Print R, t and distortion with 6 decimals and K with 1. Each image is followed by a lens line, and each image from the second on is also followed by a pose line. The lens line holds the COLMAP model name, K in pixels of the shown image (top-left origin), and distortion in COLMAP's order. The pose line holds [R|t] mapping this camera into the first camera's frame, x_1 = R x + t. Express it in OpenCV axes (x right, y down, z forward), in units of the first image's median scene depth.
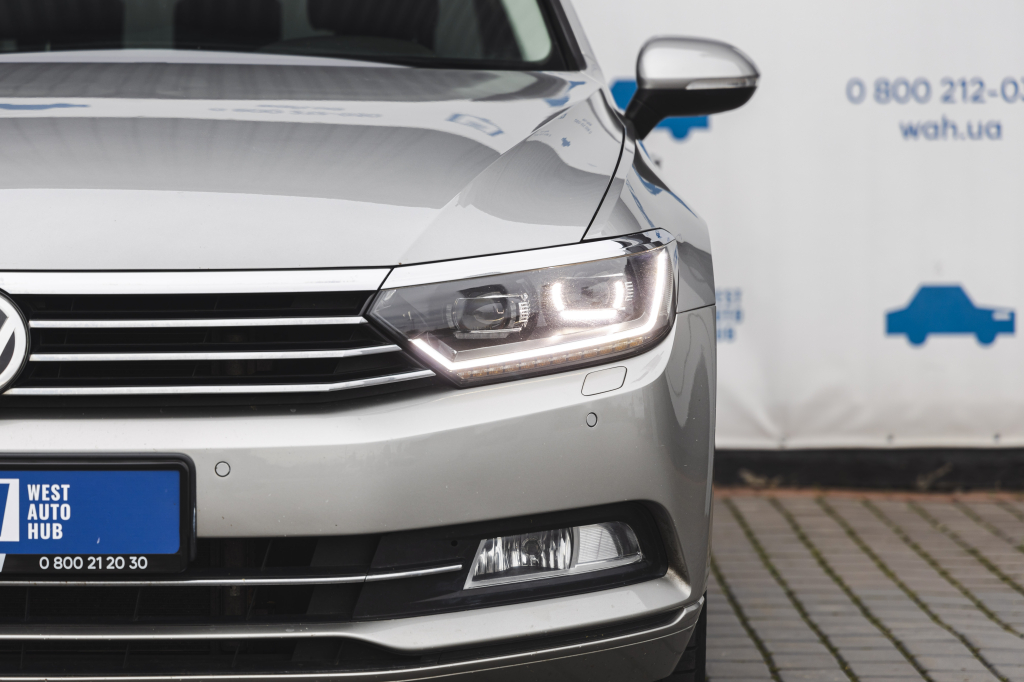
lens RADIAL K [[3395.0, 0, 512.0], [0, 3395.0, 341.0], [0, 0, 1]] dist [-0.029992, -2.959222]
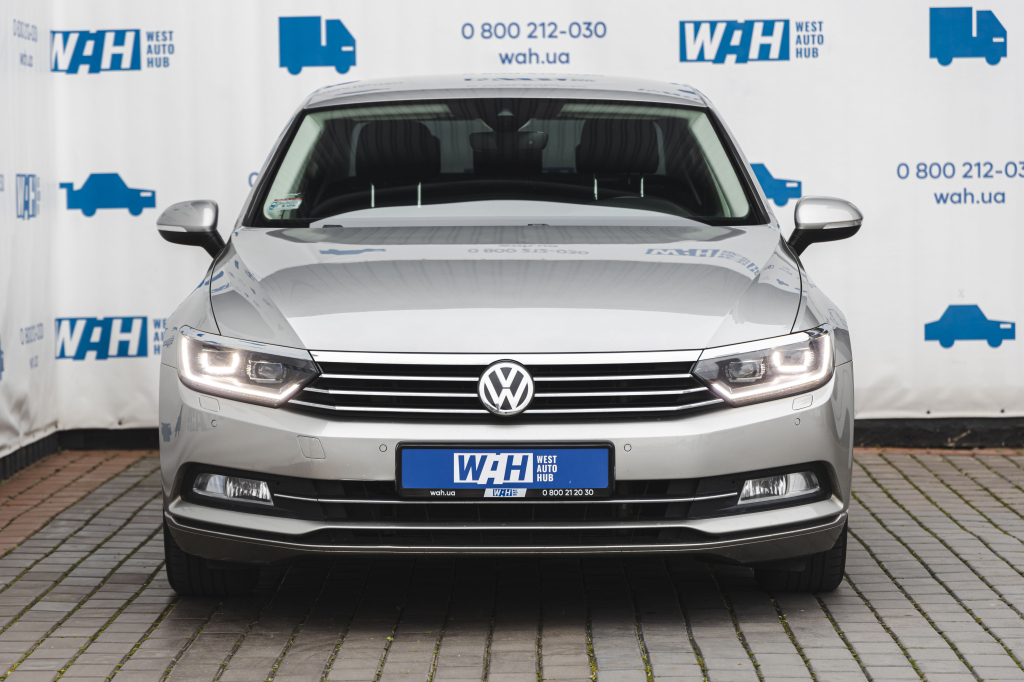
lens RADIAL K [[3259.8, 0, 512.0], [0, 3259.8, 341.0], [0, 0, 1]] dist [-0.096284, 0.913884]
pose [[0.999933, -0.005571, -0.010193, -0.125775], [0.005709, 0.999892, 0.013539, -0.052103], [0.010117, -0.013596, 0.999856, -0.947653]]
